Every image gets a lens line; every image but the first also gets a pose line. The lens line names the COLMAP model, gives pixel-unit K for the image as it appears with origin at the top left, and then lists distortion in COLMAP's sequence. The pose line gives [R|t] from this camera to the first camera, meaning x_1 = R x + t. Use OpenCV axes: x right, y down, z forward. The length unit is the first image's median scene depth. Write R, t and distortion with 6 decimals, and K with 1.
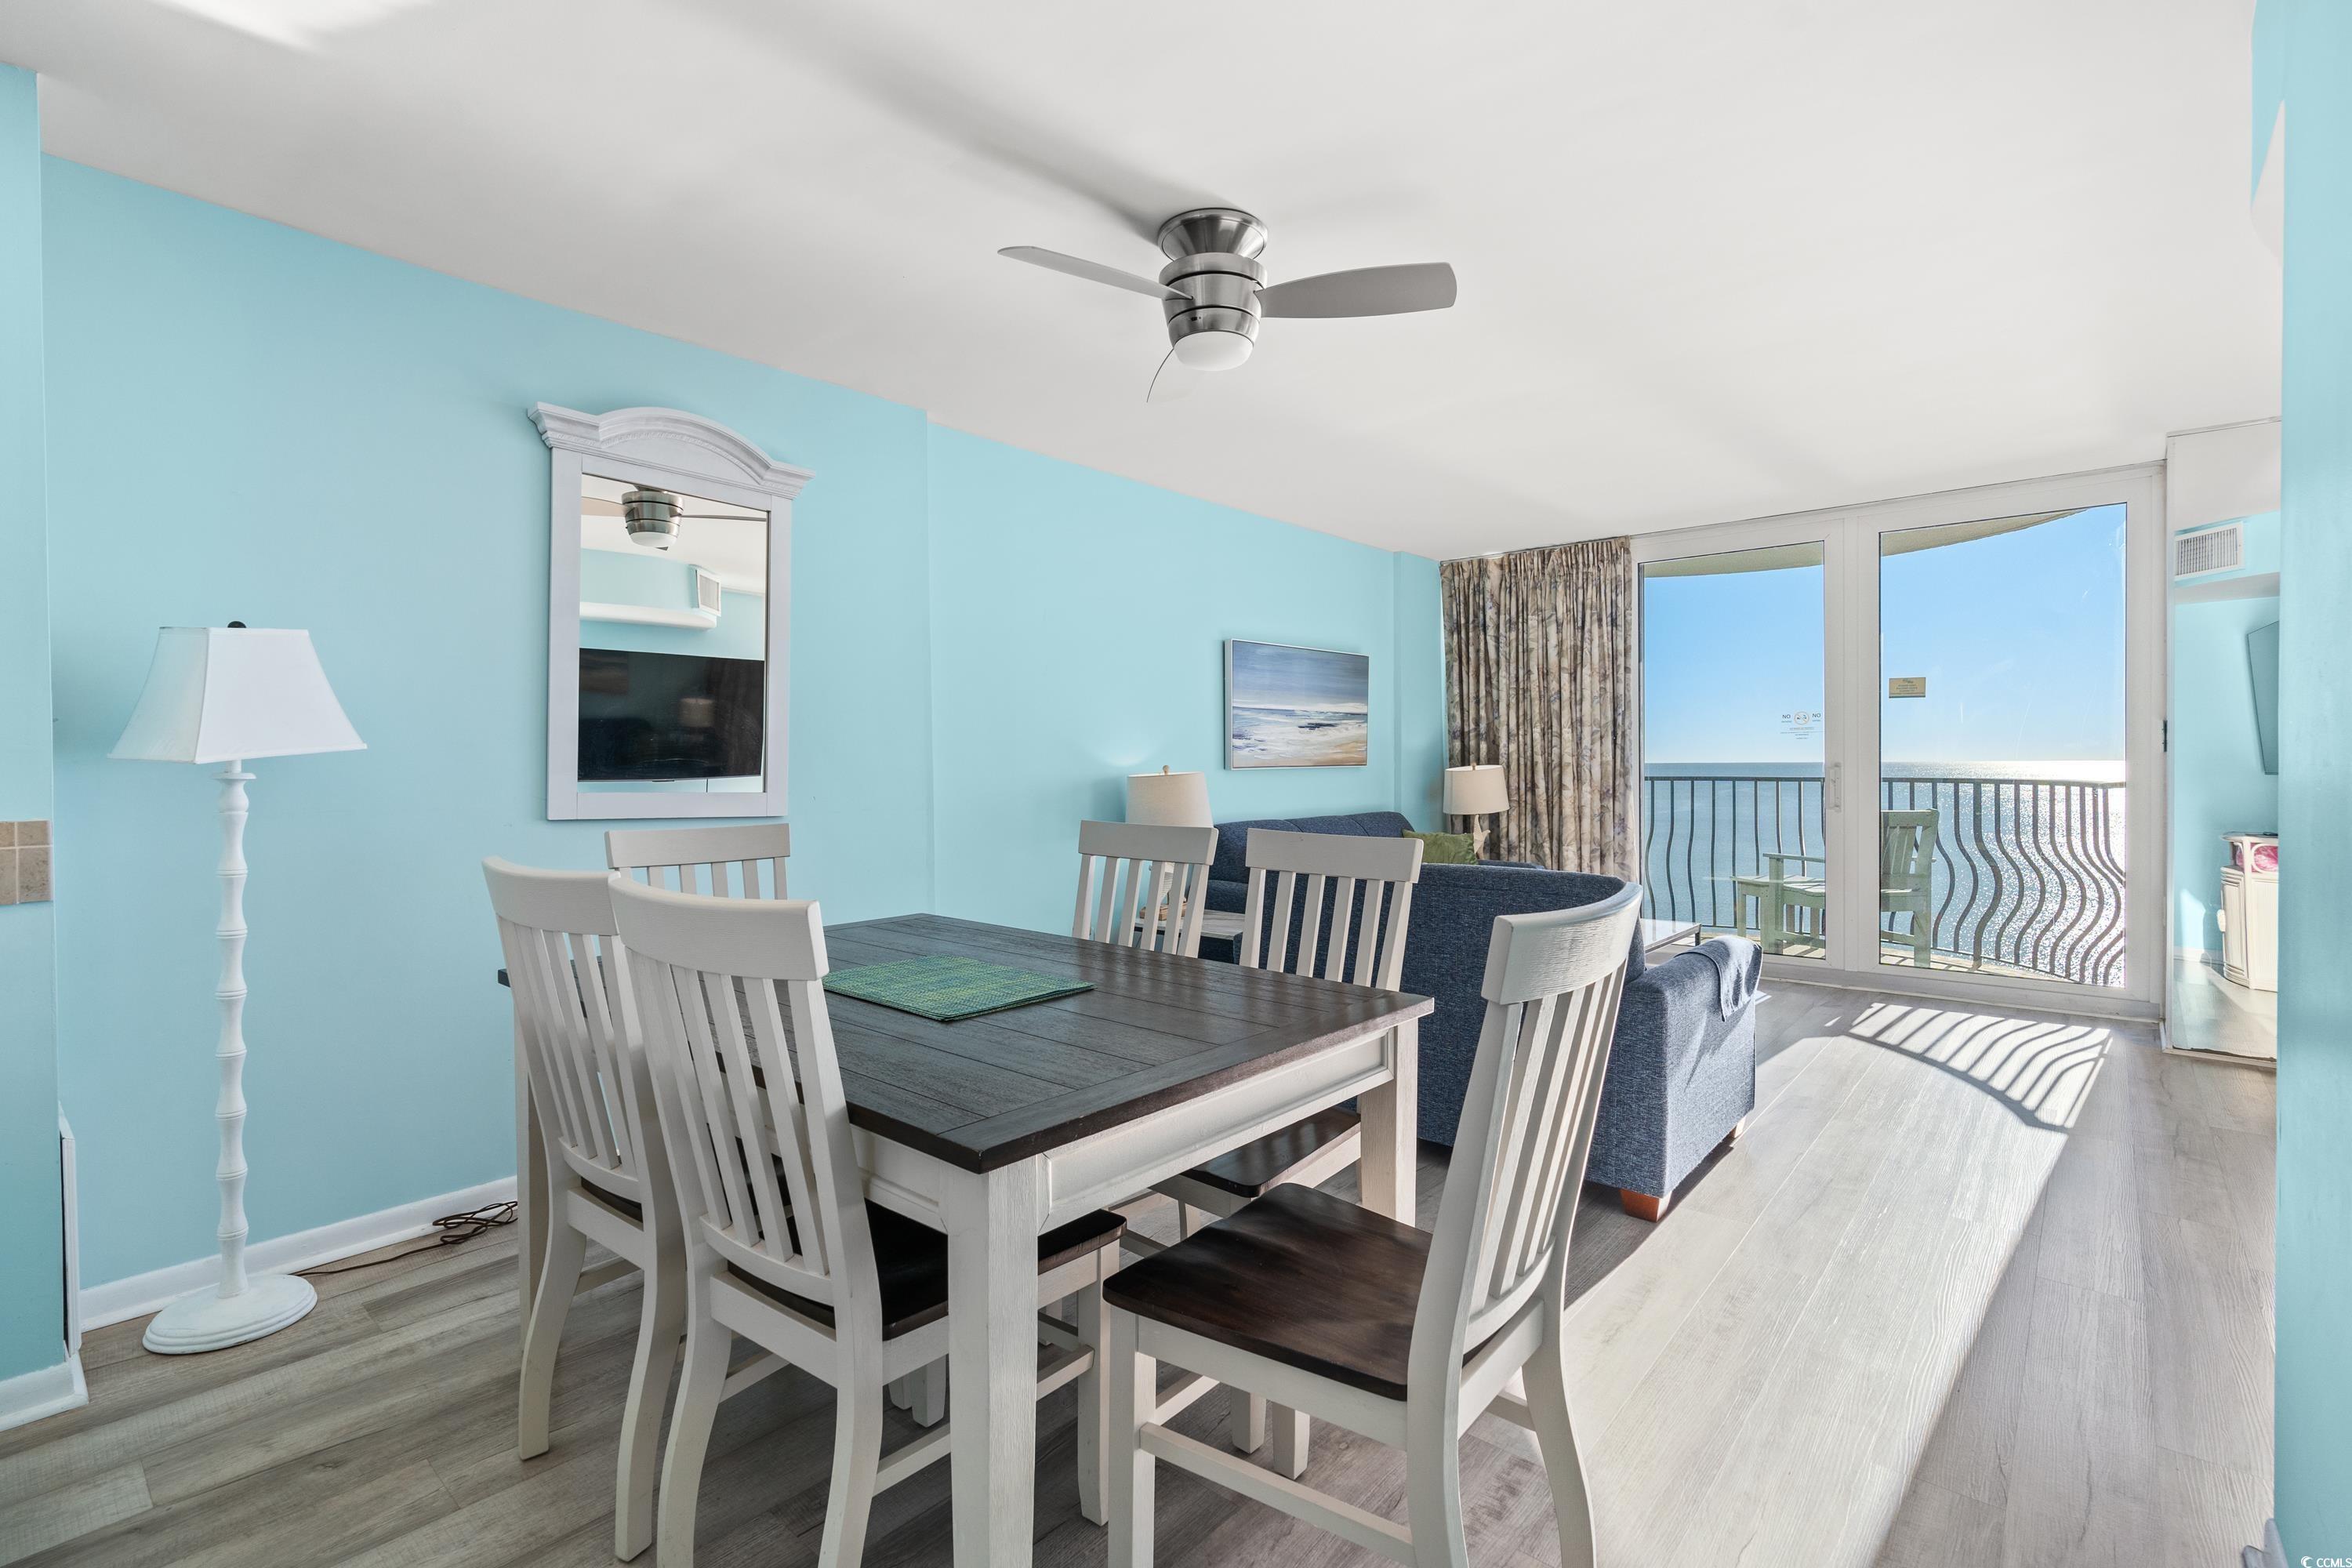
lens RADIAL K [[1078.0, 0, 1176.0], [0, 1078.0, 784.0], [0, 0, 1]] dist [-0.000893, -0.000295]
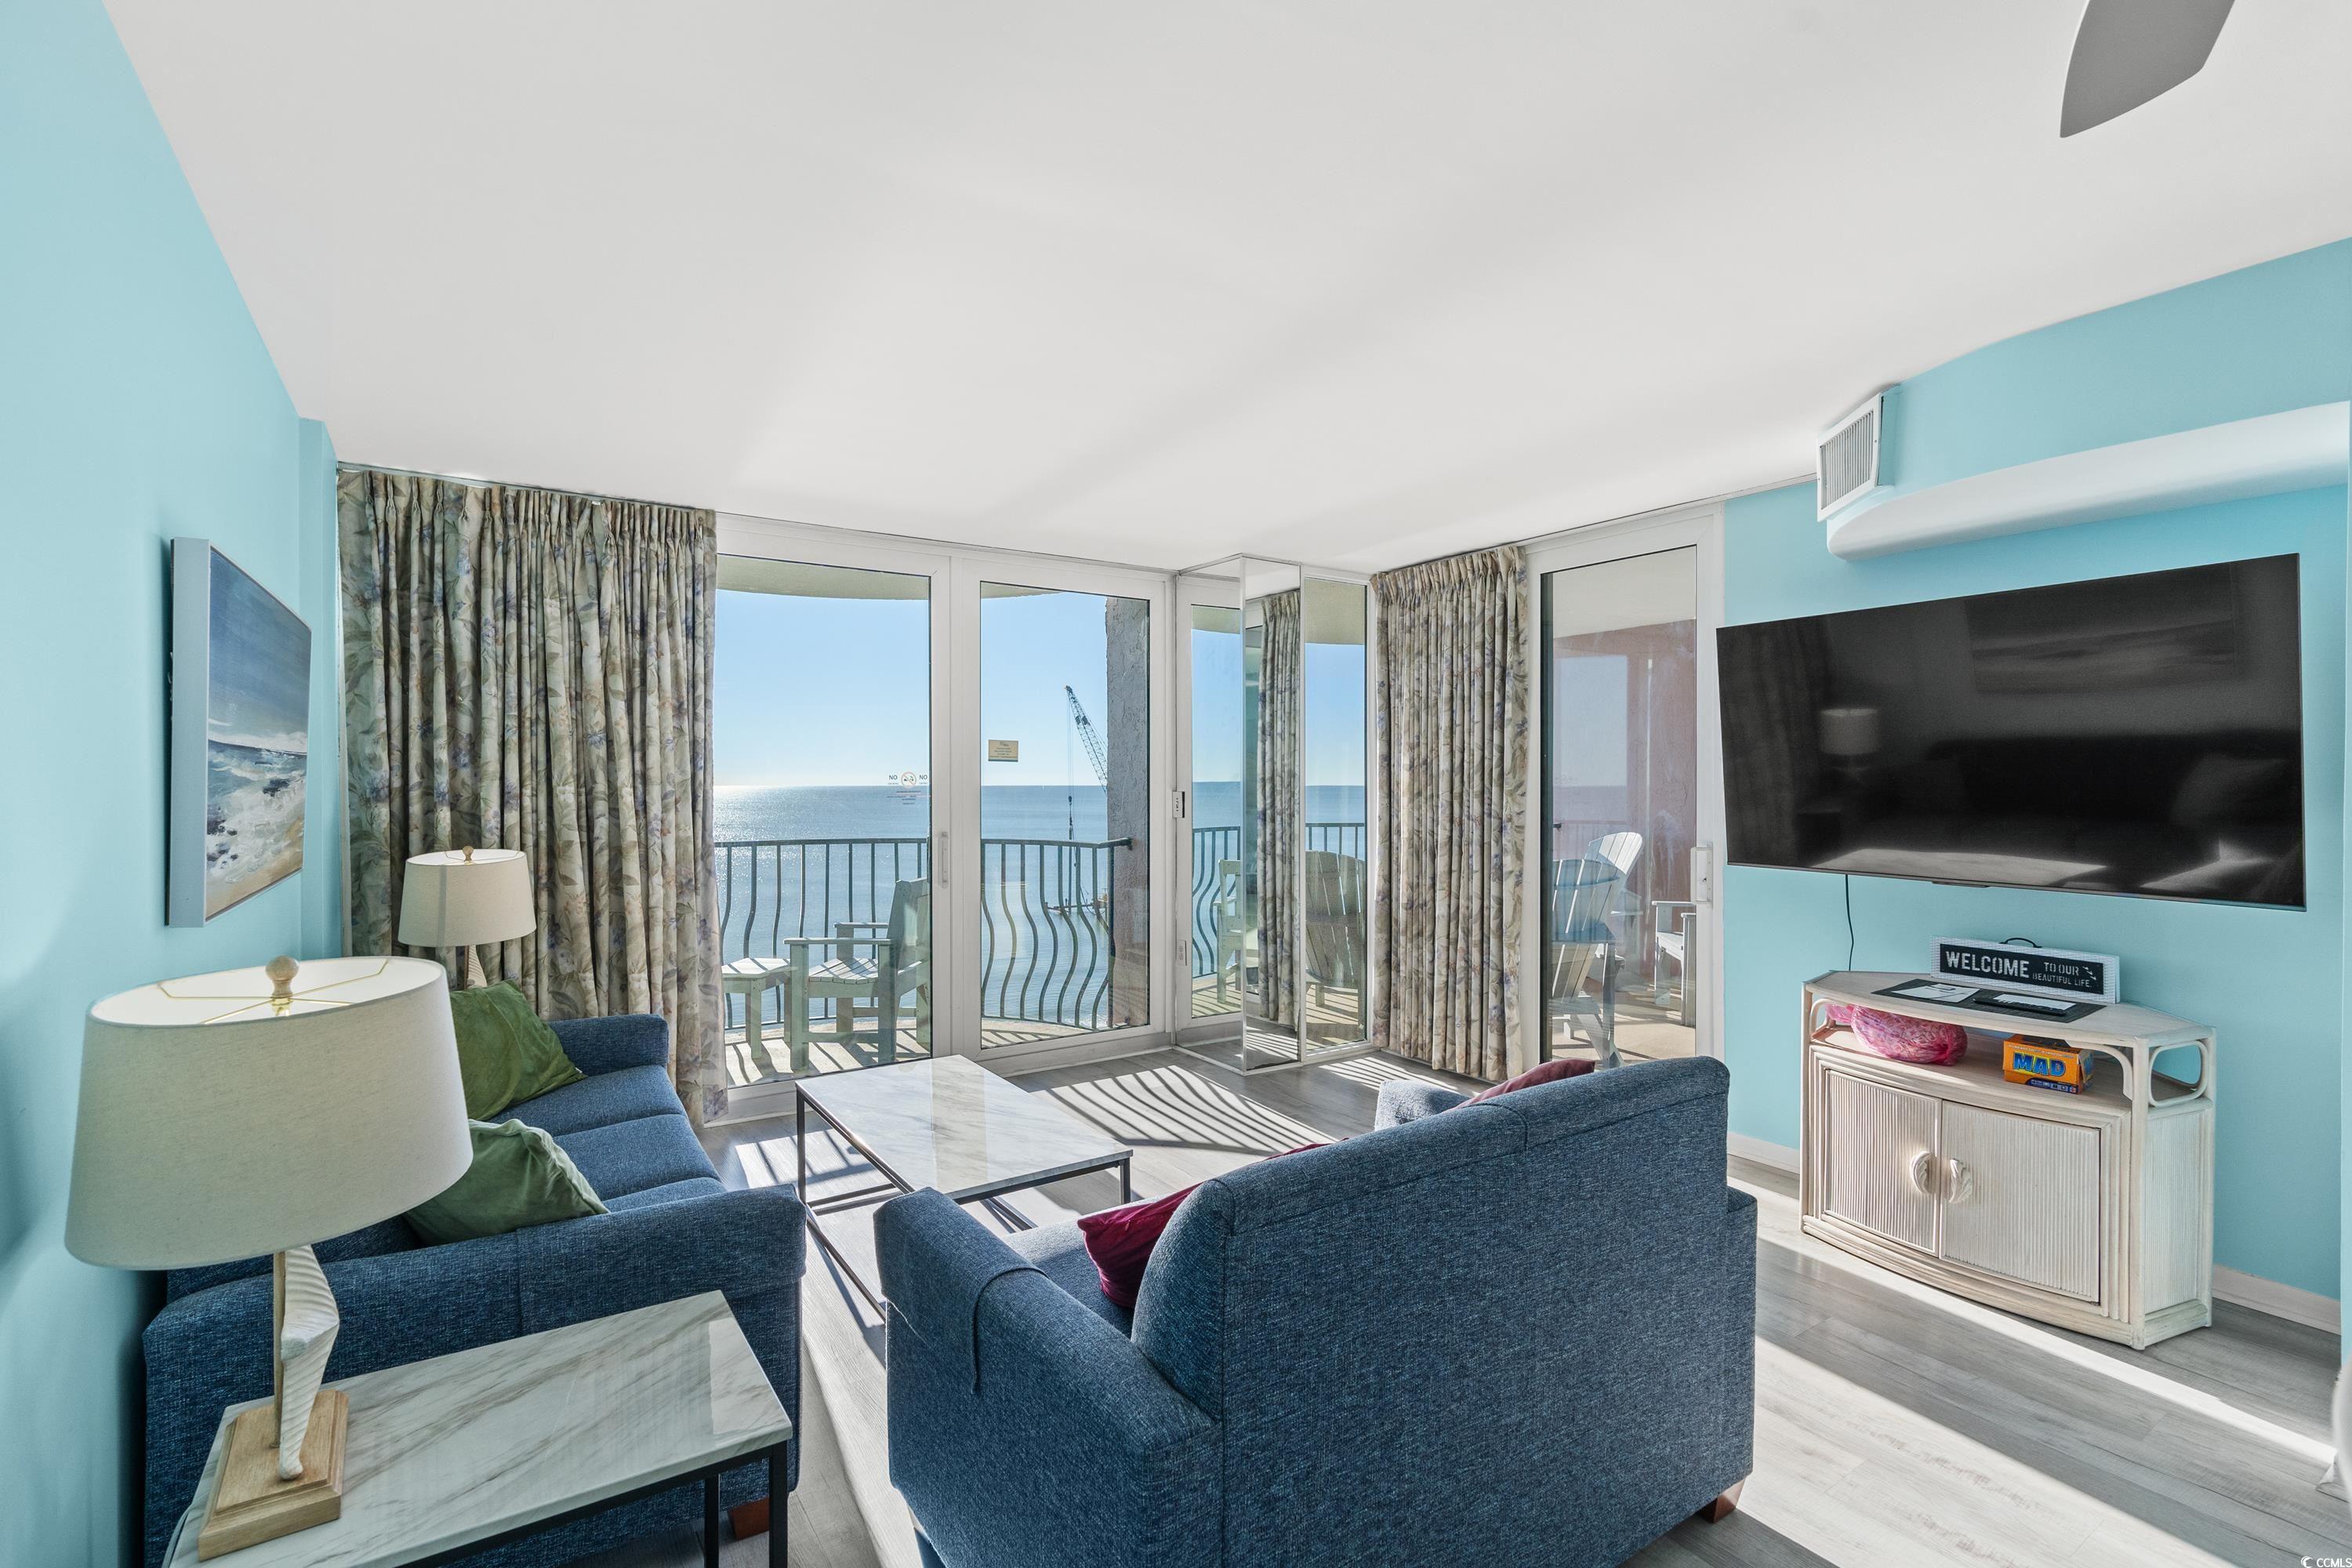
lens RADIAL K [[1078.0, 0, 1176.0], [0, 1078.0, 784.0], [0, 0, 1]] dist [-0.000893, -0.000295]
pose [[0.268396, 0.004950, 0.963296, -0.165436], [0.019019, 0.999765, -0.010436, -0.041362], [-0.963121, 0.021122, 0.268238, 0.524359]]
